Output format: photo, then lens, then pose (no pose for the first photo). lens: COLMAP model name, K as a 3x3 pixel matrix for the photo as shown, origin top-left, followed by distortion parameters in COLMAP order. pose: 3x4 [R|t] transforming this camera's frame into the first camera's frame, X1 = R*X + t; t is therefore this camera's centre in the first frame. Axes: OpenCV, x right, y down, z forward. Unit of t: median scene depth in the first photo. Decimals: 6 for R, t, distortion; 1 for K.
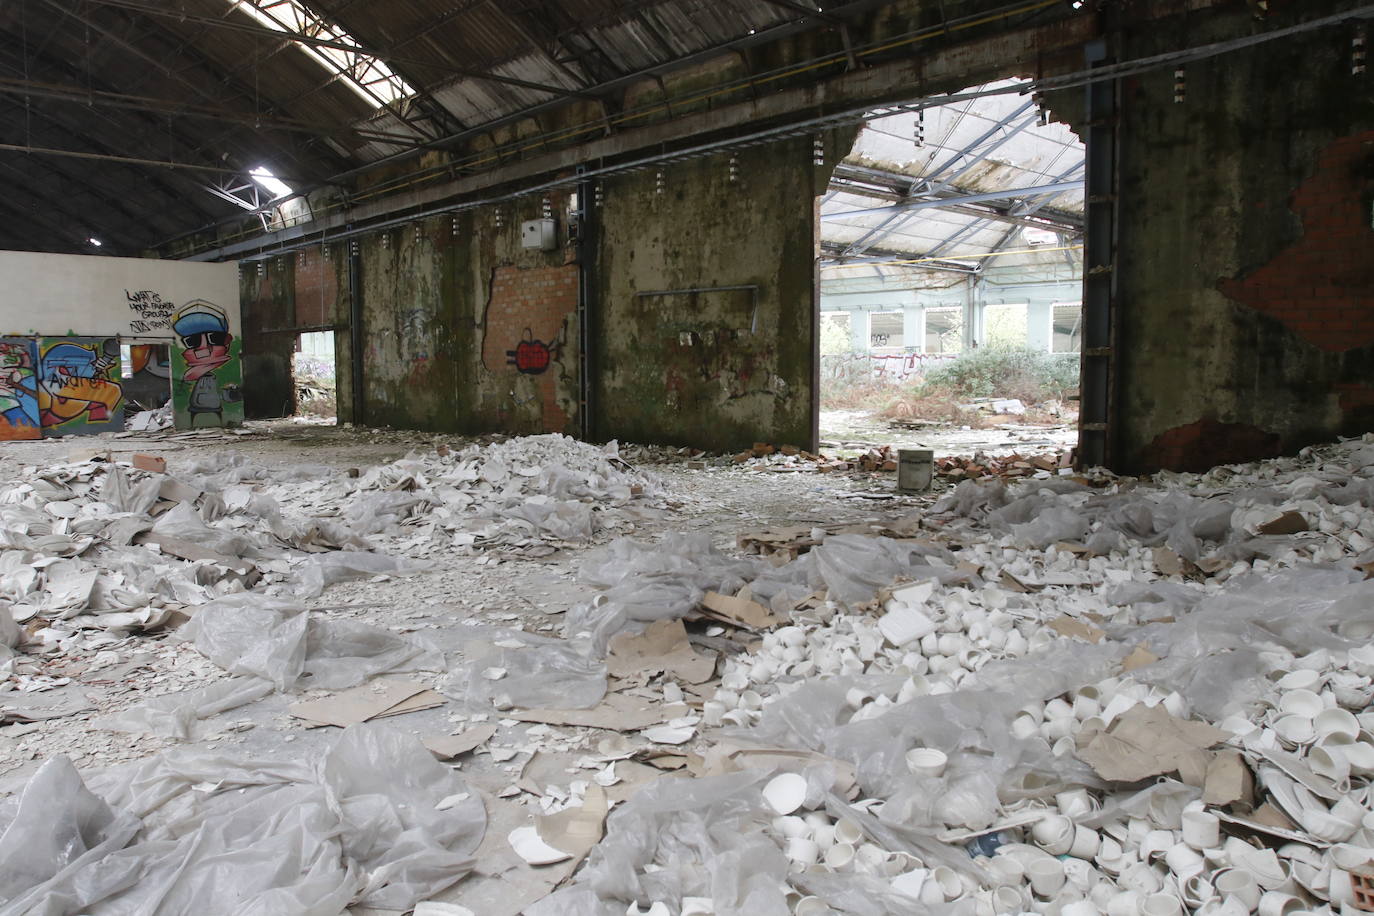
lens RADIAL K [[1011.1, 0, 680.2], [0, 1011.1, 464.1], [0, 0, 1]] dist [-0.103281, 0.061385]
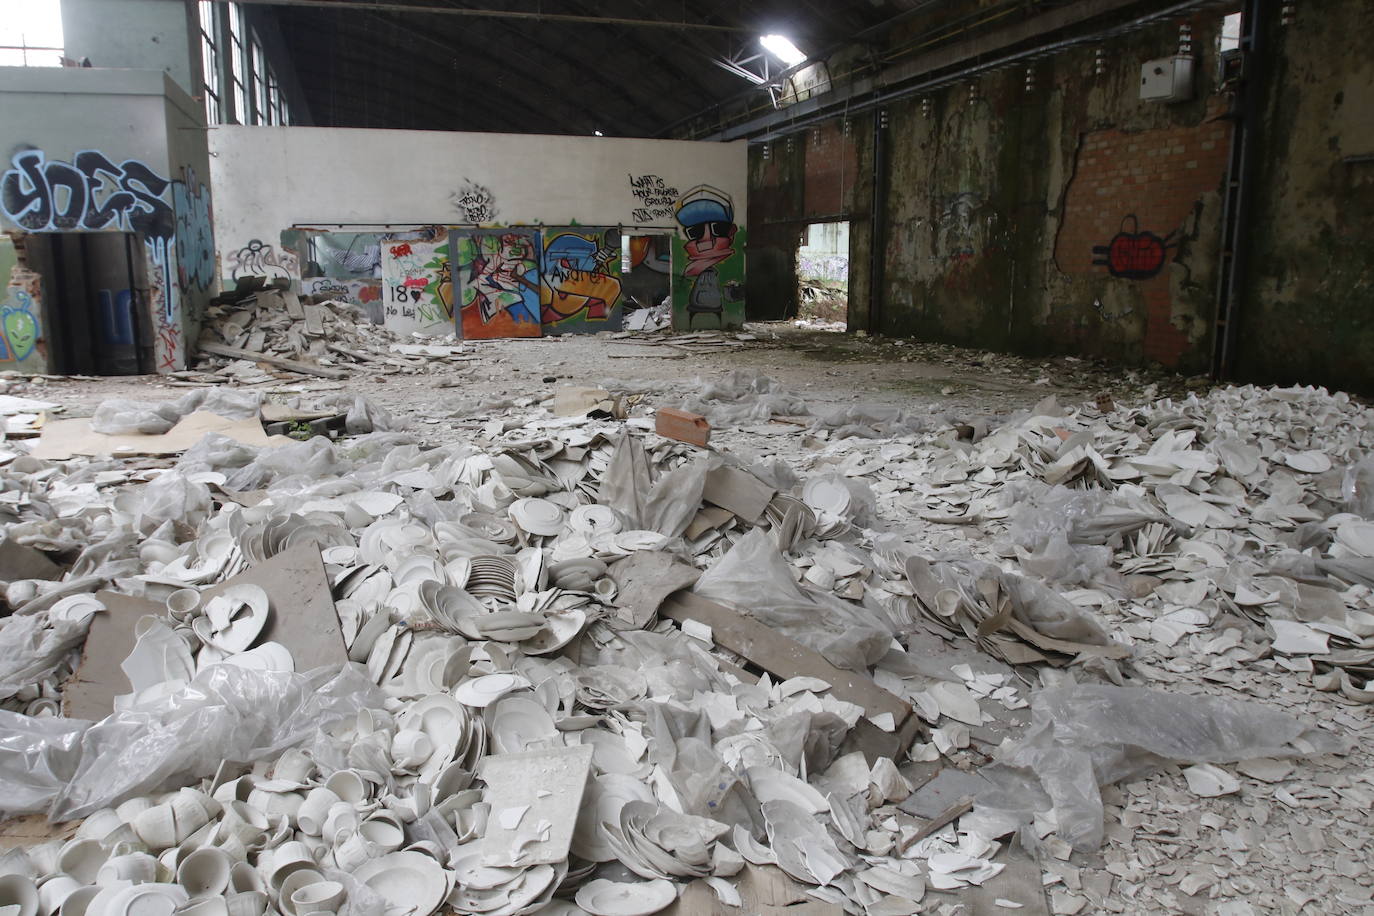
lens RADIAL K [[1011.1, 0, 680.2], [0, 1011.1, 464.1], [0, 0, 1]] dist [-0.103281, 0.061385]
pose [[0.899497, 0.091168, -0.427309, -0.109071], [-0.049172, 0.992898, 0.108330, -0.015492], [0.434151, -0.076431, 0.897592, 0.180360]]
